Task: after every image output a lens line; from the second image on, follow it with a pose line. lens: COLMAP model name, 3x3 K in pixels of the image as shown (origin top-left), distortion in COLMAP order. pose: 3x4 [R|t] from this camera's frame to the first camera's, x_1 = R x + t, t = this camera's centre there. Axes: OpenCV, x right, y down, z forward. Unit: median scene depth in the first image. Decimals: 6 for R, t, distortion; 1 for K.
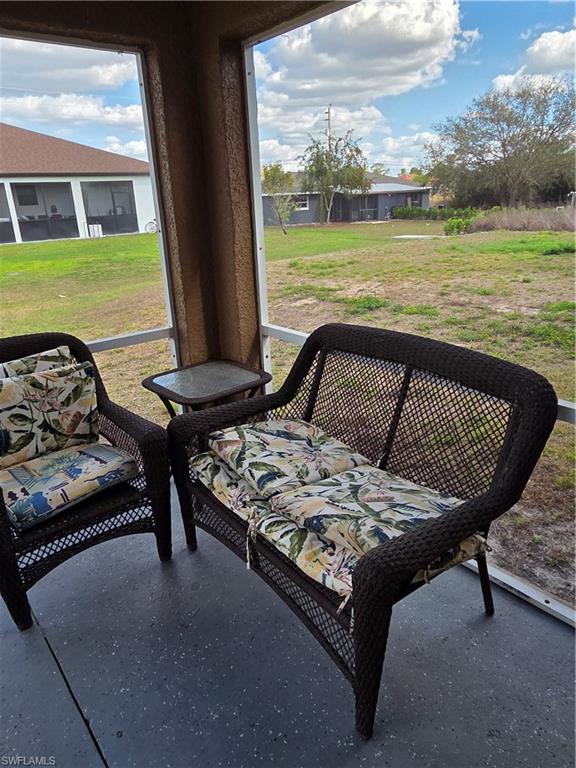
lens RADIAL K [[528.5, 0, 286.7], [0, 528.5, 381.3], [0, 0, 1]] dist [0.001486, 0.000880]
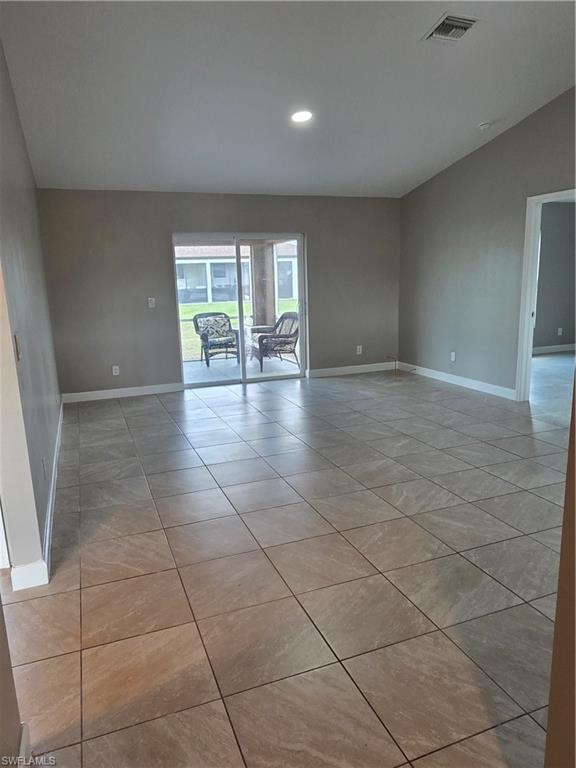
lens RADIAL K [[528.5, 0, 286.7], [0, 528.5, 381.3], [0, 0, 1]] dist [0.001486, 0.000880]
pose [[0.952368, 0.077418, -0.294959, 1.442534], [-0.114996, 0.987005, -0.112241, 0.938683], [0.282436, 0.140814, 0.948895, -2.980584]]
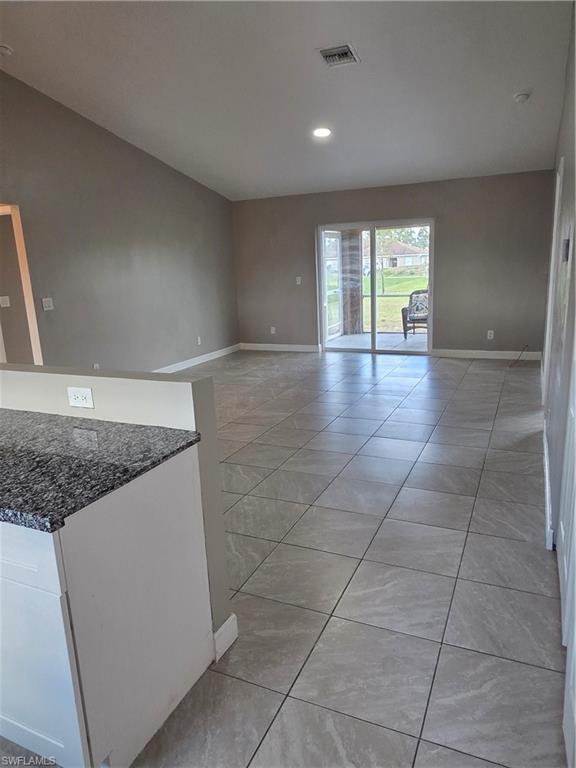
lens RADIAL K [[535.1, 0, 282.6], [0, 535.1, 383.4], [0, 0, 1]] dist [0.001014, 0.003596]
pose [[0.447348, 0.226666, -0.865160, 3.277459], [-0.277627, 0.954758, 0.106588, 0.586746], [0.850178, 0.192510, 0.490038, -2.299564]]
